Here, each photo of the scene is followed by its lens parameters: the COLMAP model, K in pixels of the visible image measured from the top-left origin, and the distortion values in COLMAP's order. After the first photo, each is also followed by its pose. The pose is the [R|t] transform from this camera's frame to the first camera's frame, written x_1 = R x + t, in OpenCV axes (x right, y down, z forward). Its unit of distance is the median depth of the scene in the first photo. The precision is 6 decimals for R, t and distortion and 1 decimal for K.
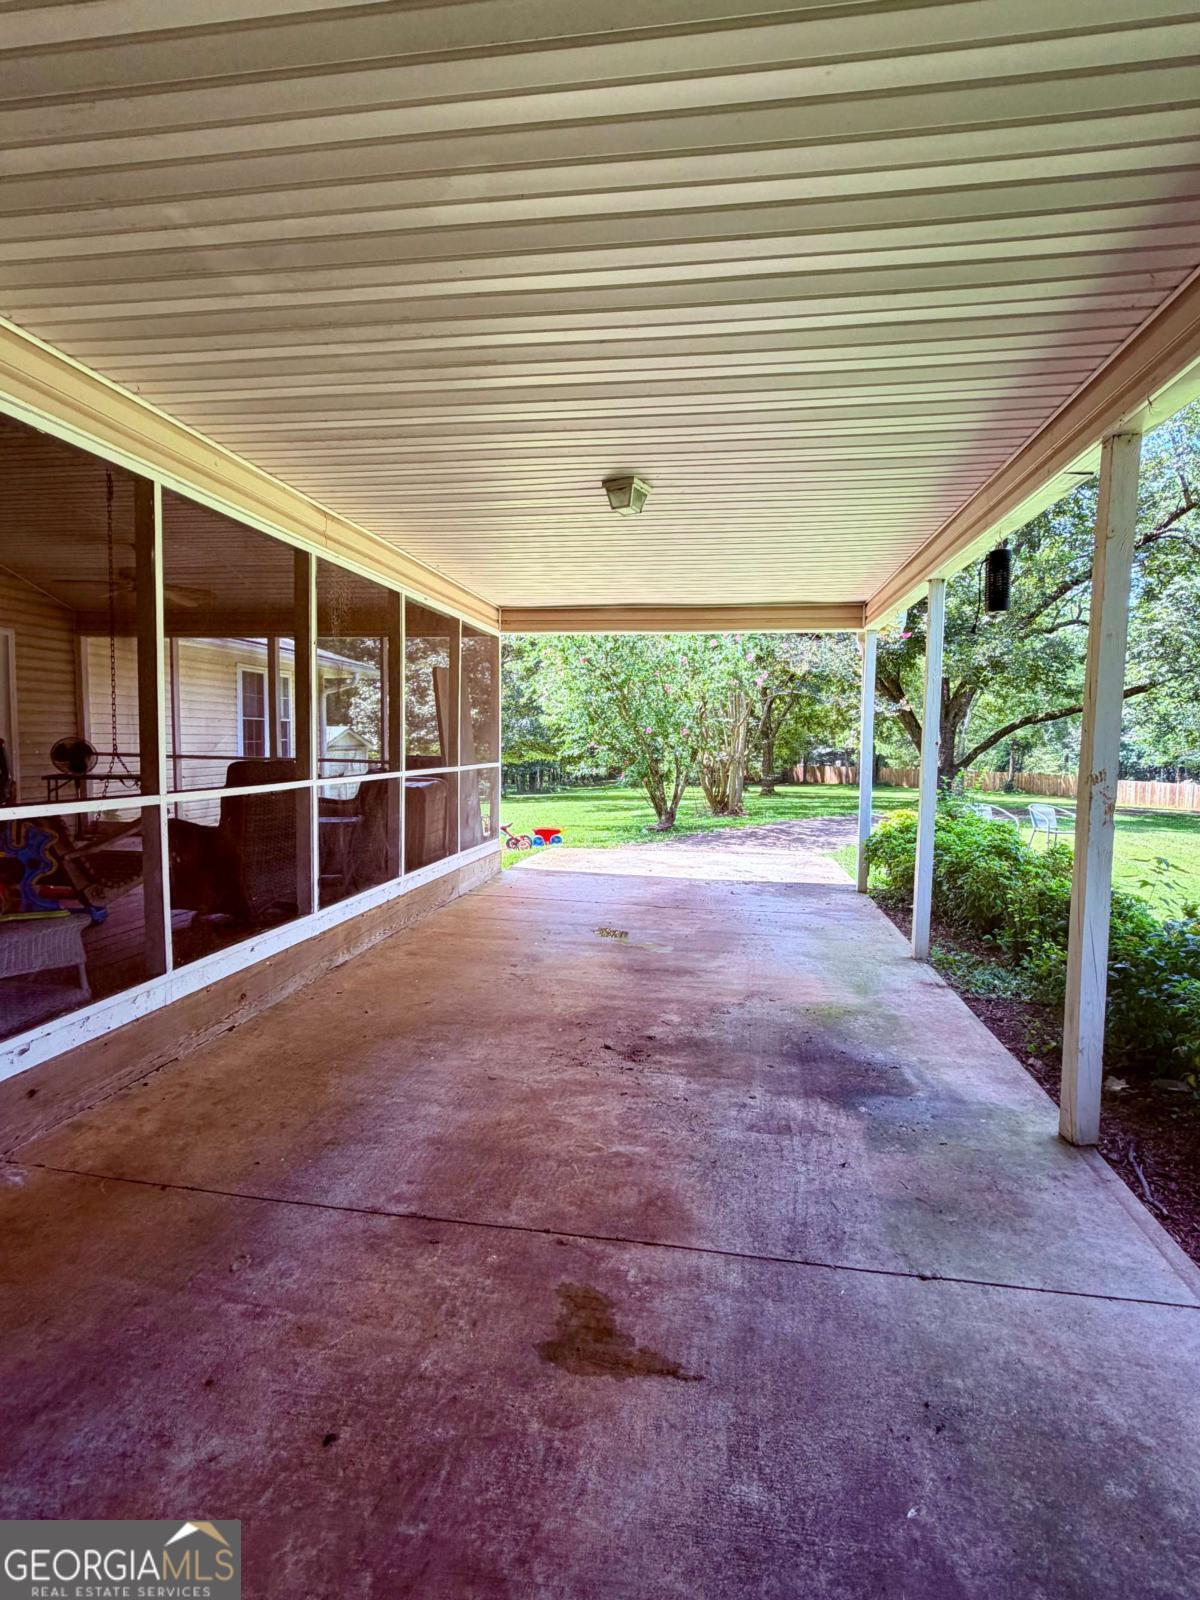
lens RADIAL K [[803.1, 0, 602.7], [0, 803.1, 796.8], [0, 0, 1]] dist [0.000014, 0.001882]
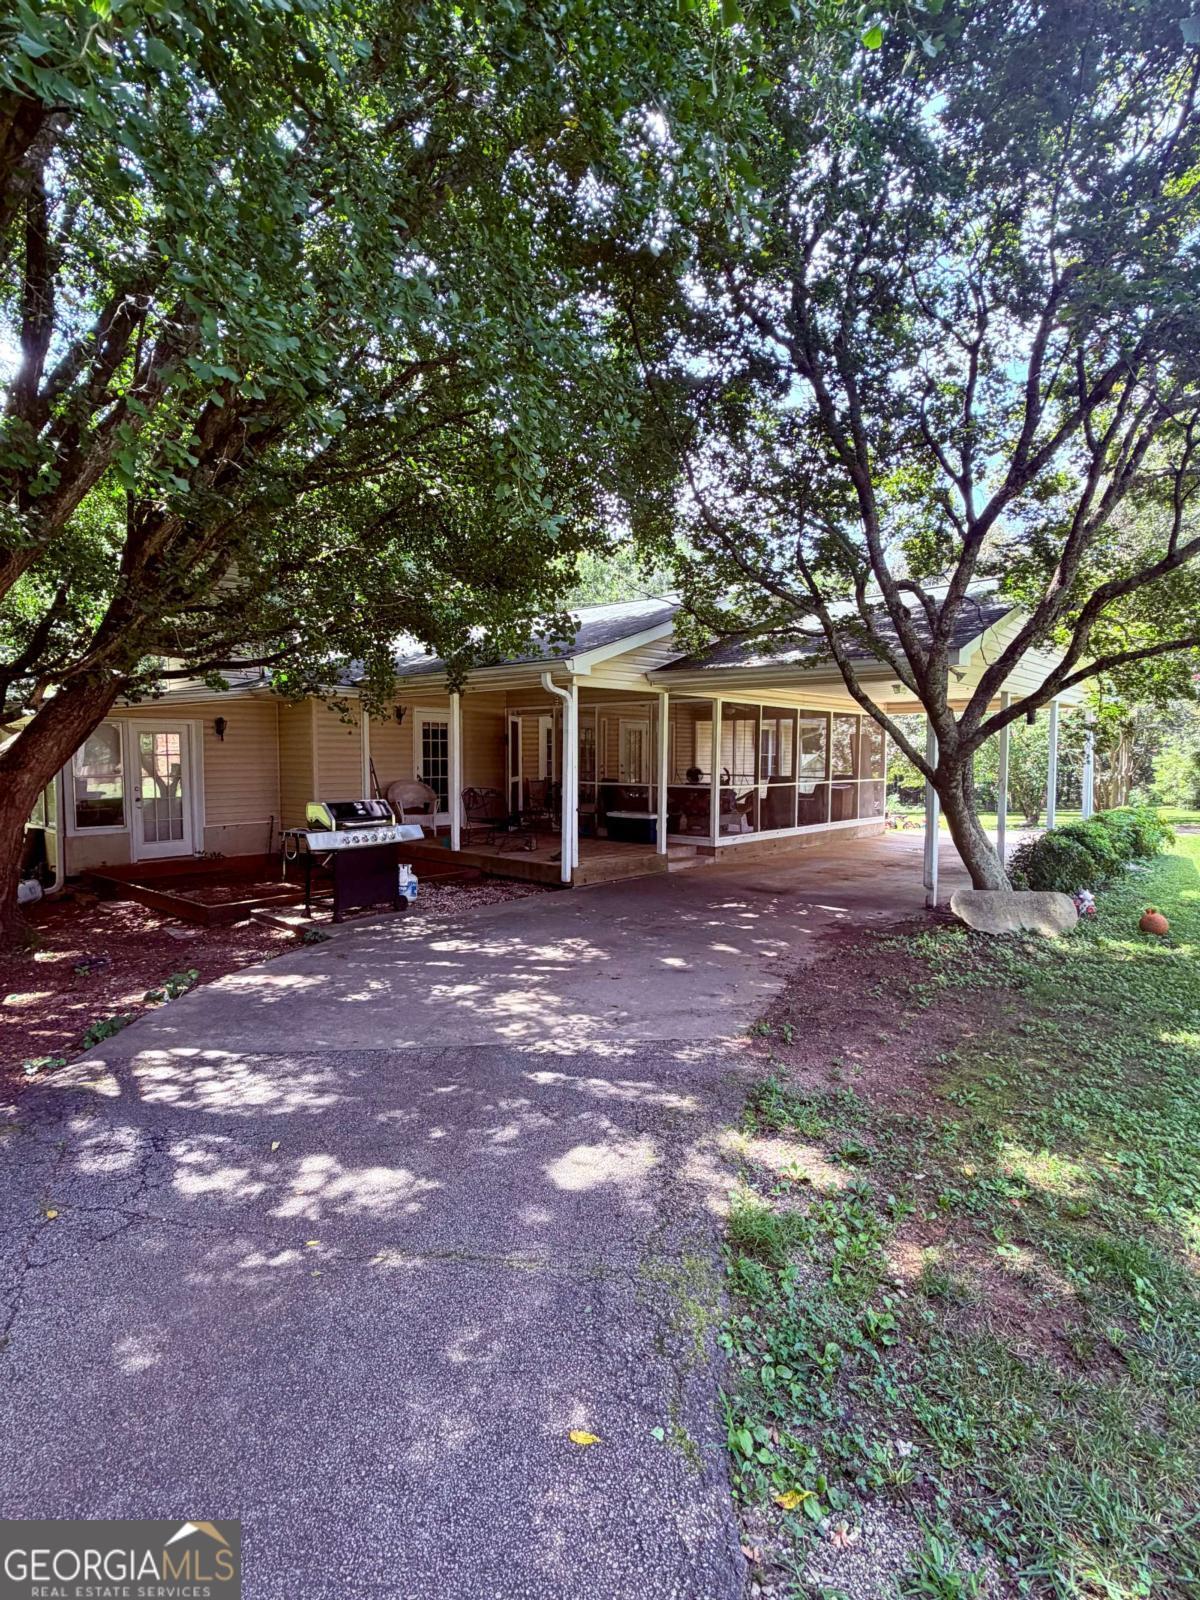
lens RADIAL K [[803.1, 0, 603.7], [0, 803.1, 800.6], [0, 0, 1]] dist [0.000014, 0.001882]
pose [[0.837404, 0.018754, -0.546262, 0.593028], [-0.029957, 0.999484, -0.011609, 0.089757], [0.545762, 0.026086, 0.837534, -1.673334]]
